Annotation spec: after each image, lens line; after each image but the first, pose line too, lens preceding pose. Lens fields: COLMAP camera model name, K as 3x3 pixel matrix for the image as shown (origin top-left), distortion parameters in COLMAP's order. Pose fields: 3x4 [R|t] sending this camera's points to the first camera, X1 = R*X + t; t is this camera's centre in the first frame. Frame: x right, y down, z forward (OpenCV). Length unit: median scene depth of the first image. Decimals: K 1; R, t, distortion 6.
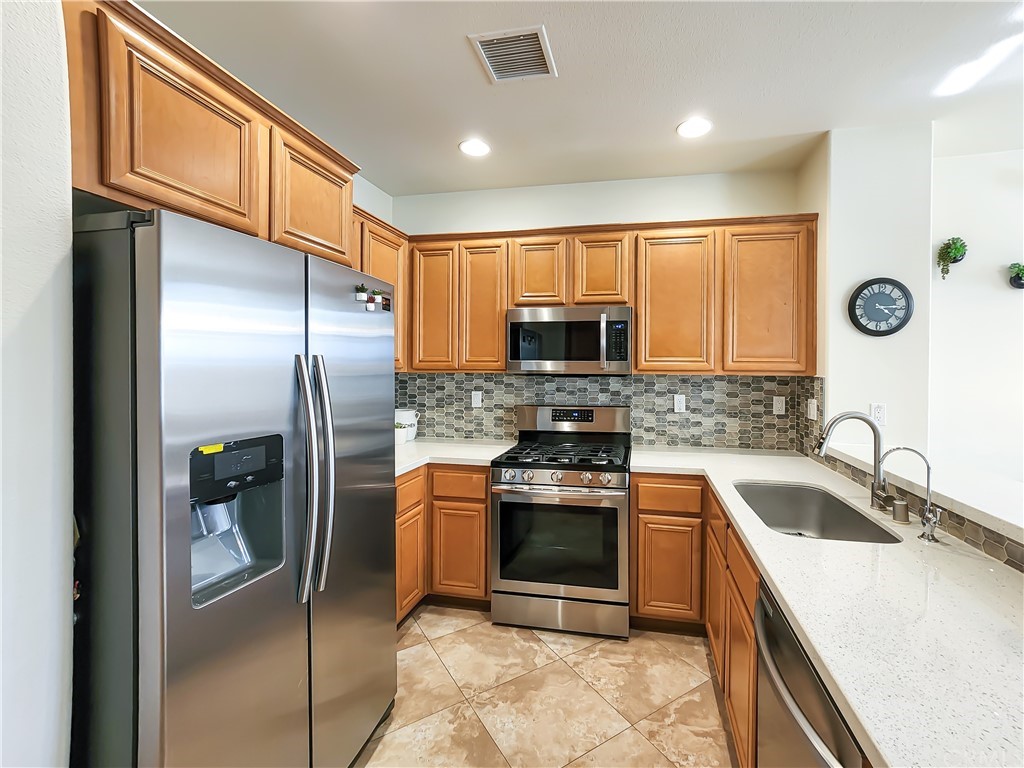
lens RADIAL K [[447.5, 0, 543.7], [0, 447.5, 367.5], [0, 0, 1]] dist [-0.009263, -0.000522]
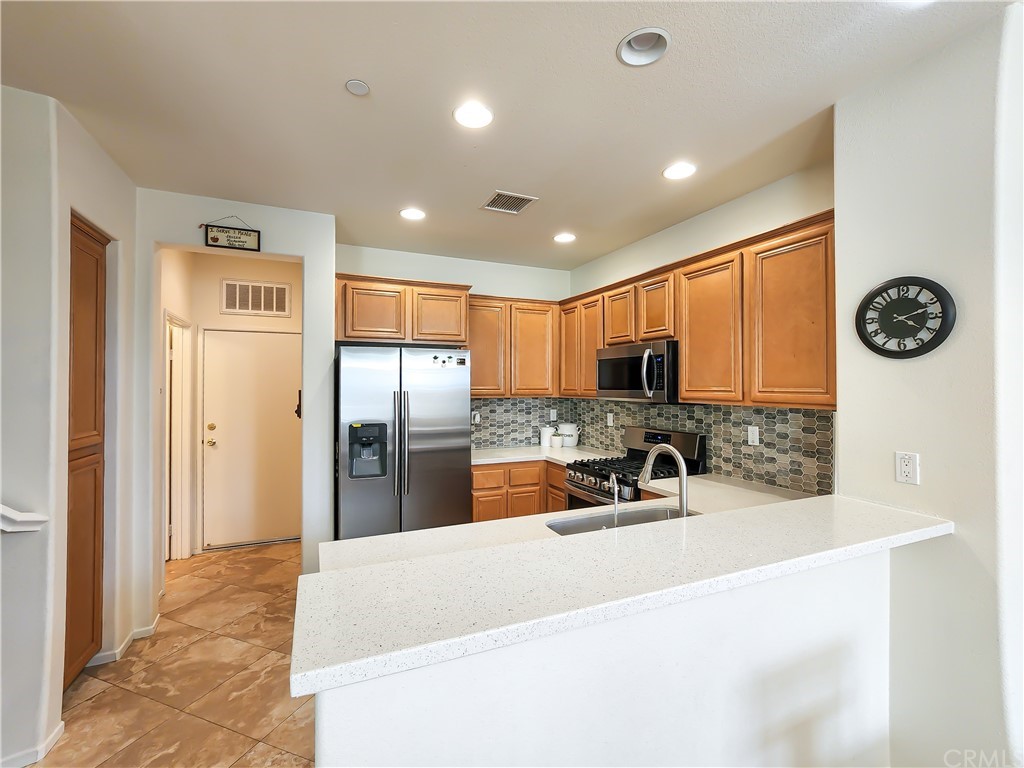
lens RADIAL K [[446.7, 0, 509.0], [0, 446.7, 379.1], [0, 0, 1]] dist [-0.001105, 0.000194]
pose [[0.573947, -0.018286, -0.818688, 0.870420], [0.002799, 0.999789, -0.020368, -0.021509], [0.818888, 0.009398, 0.573877, 0.059519]]
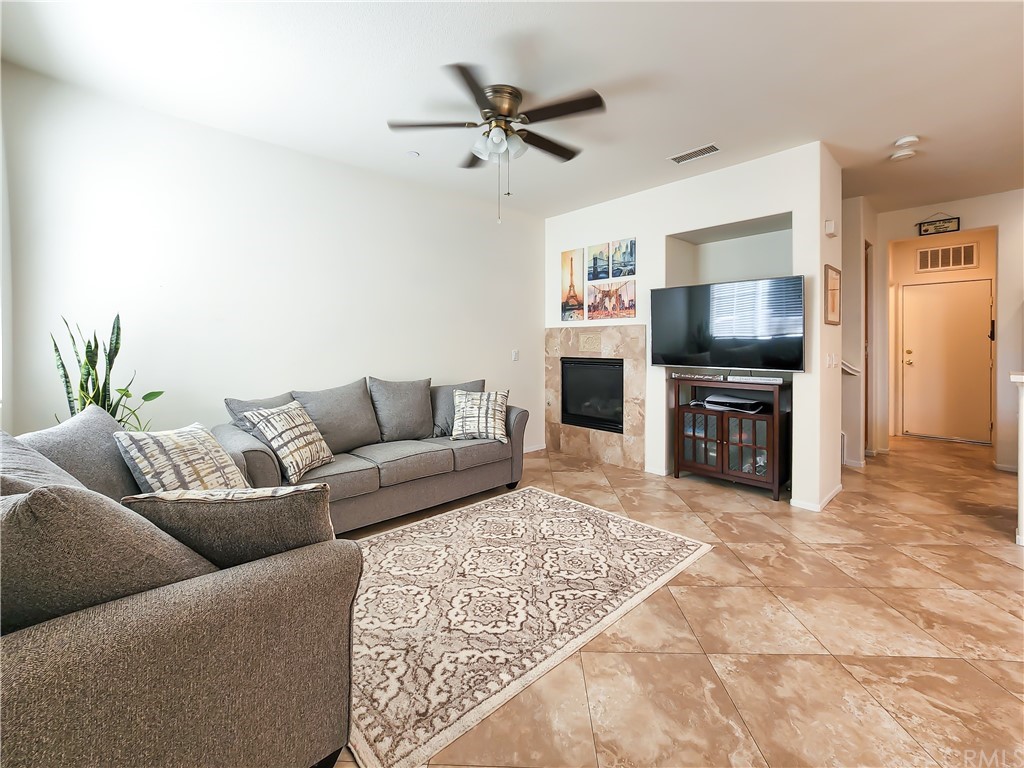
lens RADIAL K [[447.9, 0, 513.8], [0, 447.9, 349.4], [0, 0, 1]] dist [0.000325, 0.000301]
pose [[-0.583857, -0.000071, -0.811857, 2.062139], [-0.007724, 0.999955, 0.005468, 0.104032], [0.811820, 0.009463, -0.583831, -0.203943]]
